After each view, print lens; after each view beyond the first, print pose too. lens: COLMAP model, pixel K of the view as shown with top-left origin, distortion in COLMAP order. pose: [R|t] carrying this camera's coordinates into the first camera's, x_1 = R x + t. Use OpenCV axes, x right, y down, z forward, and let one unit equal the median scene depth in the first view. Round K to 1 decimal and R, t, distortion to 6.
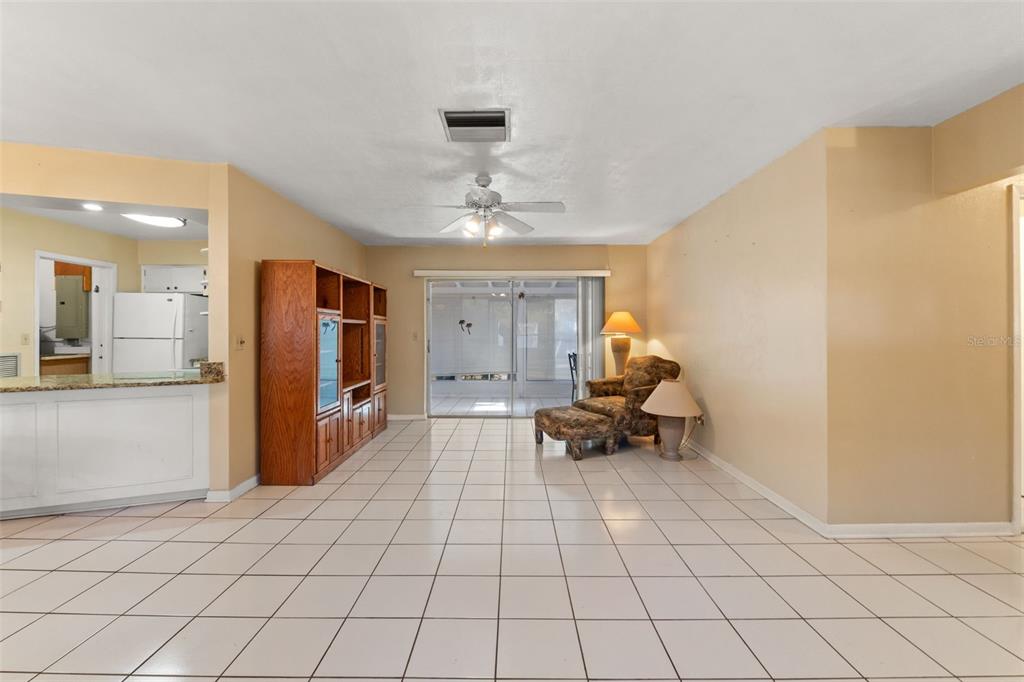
lens RADIAL K [[429.3, 0, 517.1], [0, 429.3, 330.7], [0, 0, 1]] dist [-0.010663, -0.000080]
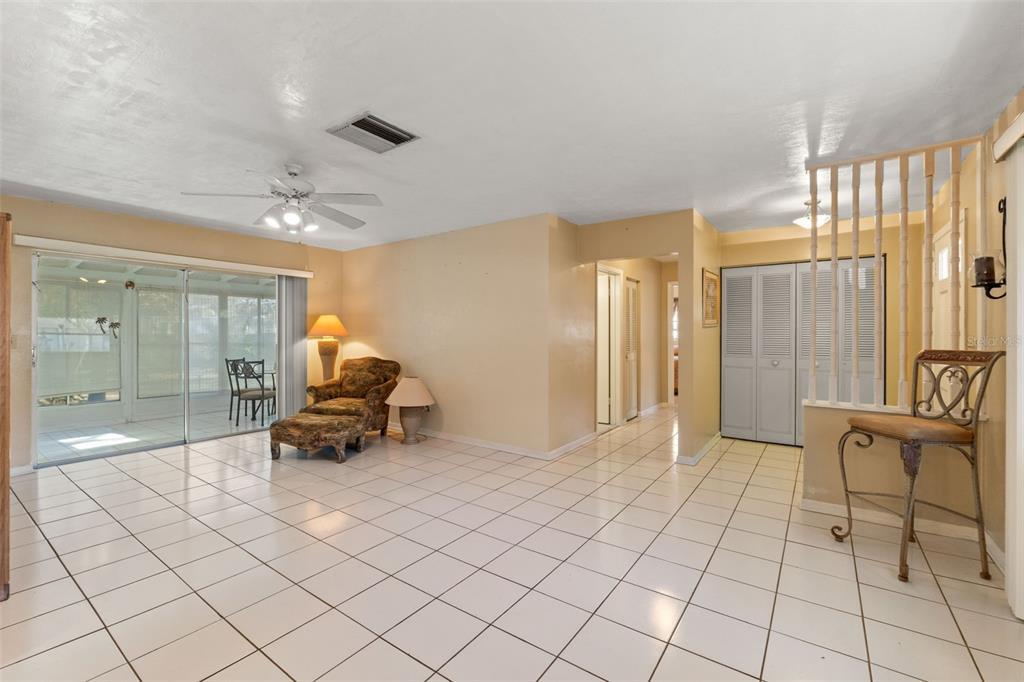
lens RADIAL K [[429.3, 0, 507.1], [0, 429.3, 334.0], [0, 0, 1]] dist [-0.010663, -0.000080]
pose [[0.592098, 0.002977, 0.805860, -0.328477], [-0.006983, 0.999975, 0.001436, -0.004060], [-0.805835, -0.006477, 0.592104, 0.065948]]
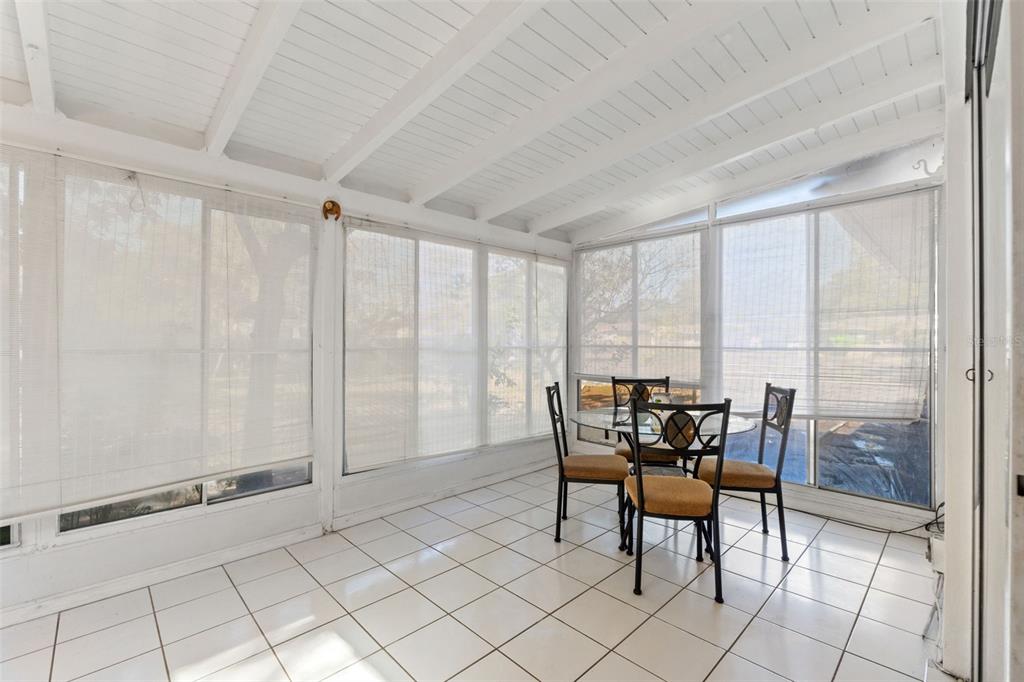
lens RADIAL K [[431.4, 0, 515.0], [0, 431.4, 338.7], [0, 0, 1]] dist [-0.001864, -0.000108]
pose [[0.737466, 0.009338, 0.675320, -0.175405], [-0.012346, 0.999924, -0.000345, 0.020985], [-0.675271, -0.008082, 0.737525, 1.124625]]
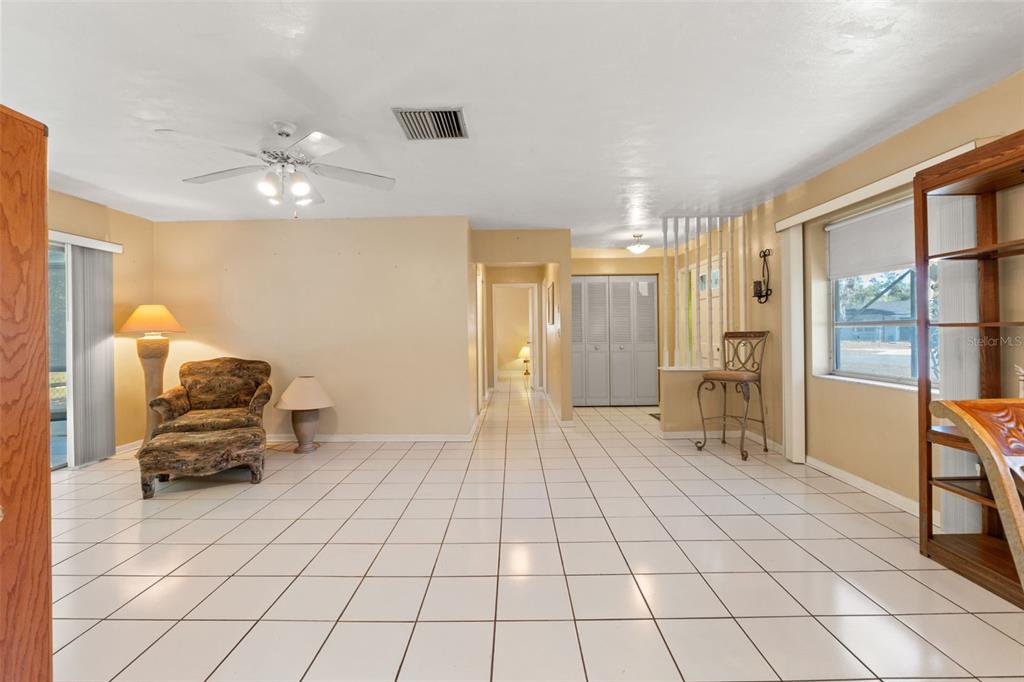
lens RADIAL K [[429.3, 0, 507.0], [0, 429.3, 332.5], [0, 0, 1]] dist [-0.010663, -0.000080]
pose [[0.026094, 0.000068, 0.999659, -0.504765], [0.005994, 0.999982, -0.000225, 0.009031], [-0.999642, 0.005998, 0.026093, 0.363127]]
